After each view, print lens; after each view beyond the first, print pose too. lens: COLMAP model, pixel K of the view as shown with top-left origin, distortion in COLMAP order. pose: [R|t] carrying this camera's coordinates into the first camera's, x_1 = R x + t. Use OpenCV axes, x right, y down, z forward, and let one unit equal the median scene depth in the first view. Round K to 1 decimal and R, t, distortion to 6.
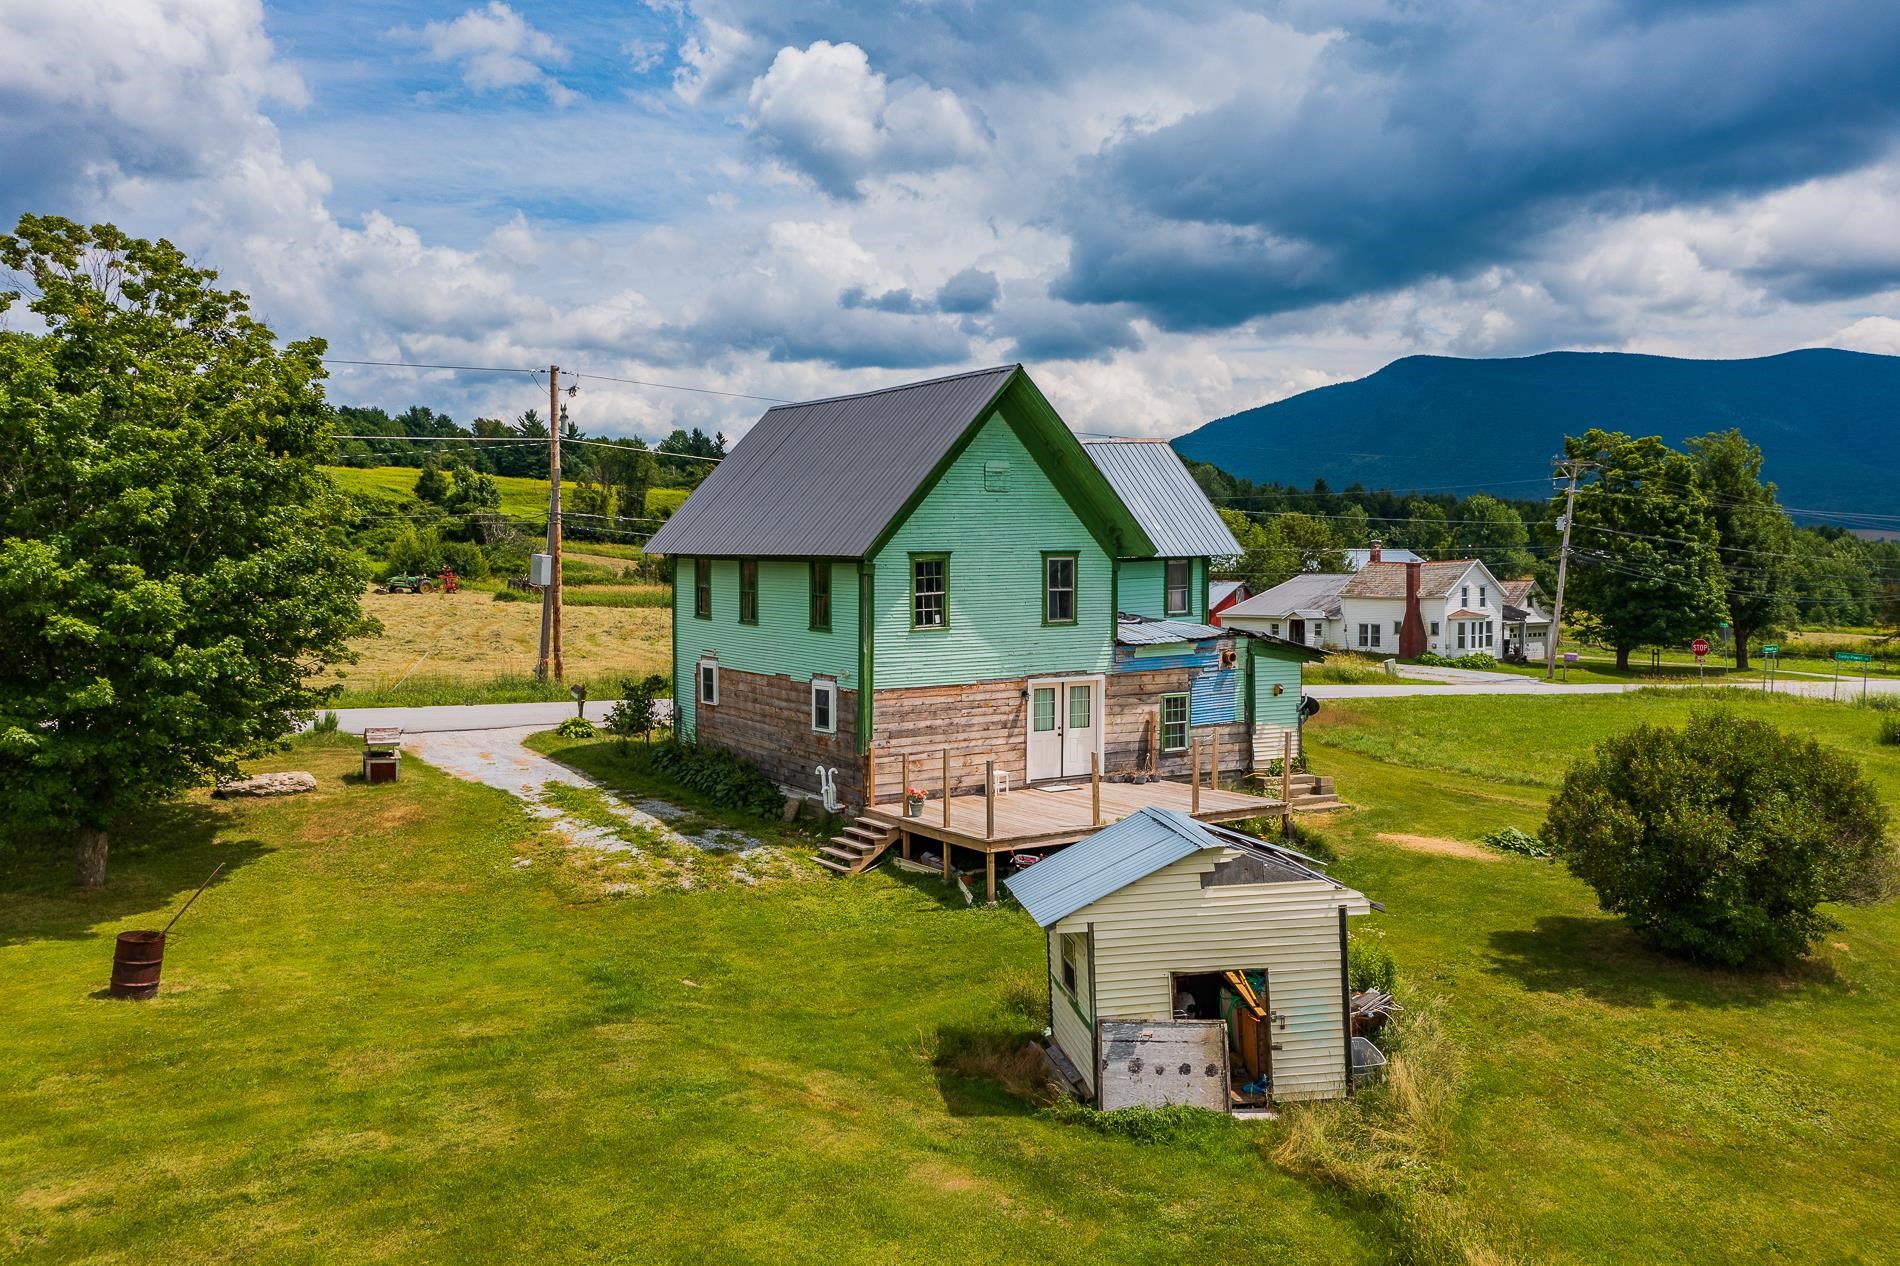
lens RADIAL K [[1499.2, 0, 952.1], [0, 1499.2, 629.6], [0, 0, 1]] dist [0.016193, 0.003307]
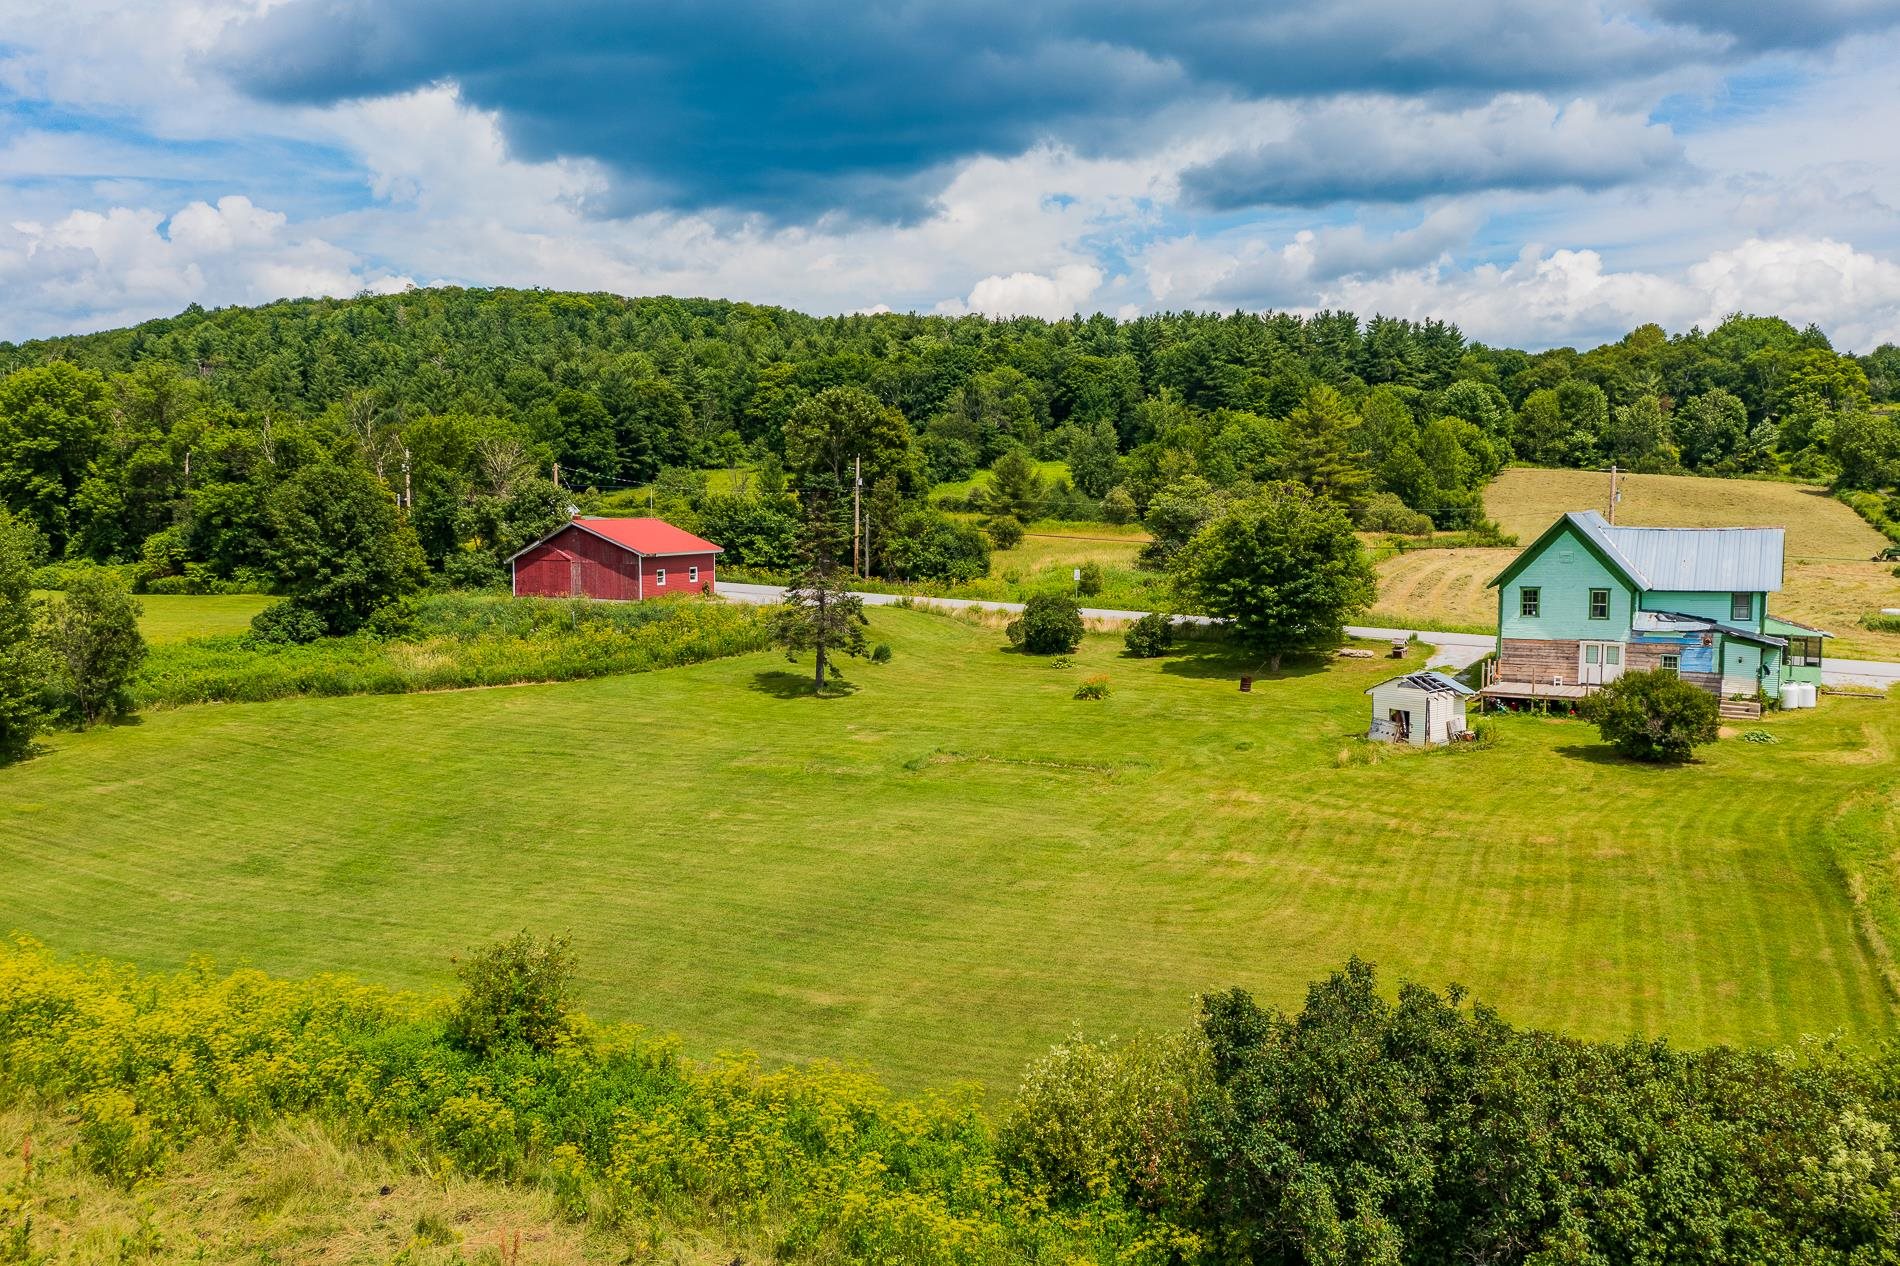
lens RADIAL K [[1499.2, 0, 950.3], [0, 1499.2, 632.6], [0, 0, 1]] dist [0.016193, 0.003307]
pose [[0.434354, 0.082944, -0.896915, 1.764387], [-0.039901, 0.996546, 0.072834, -0.114919], [0.899858, 0.004151, 0.436163, -0.963673]]
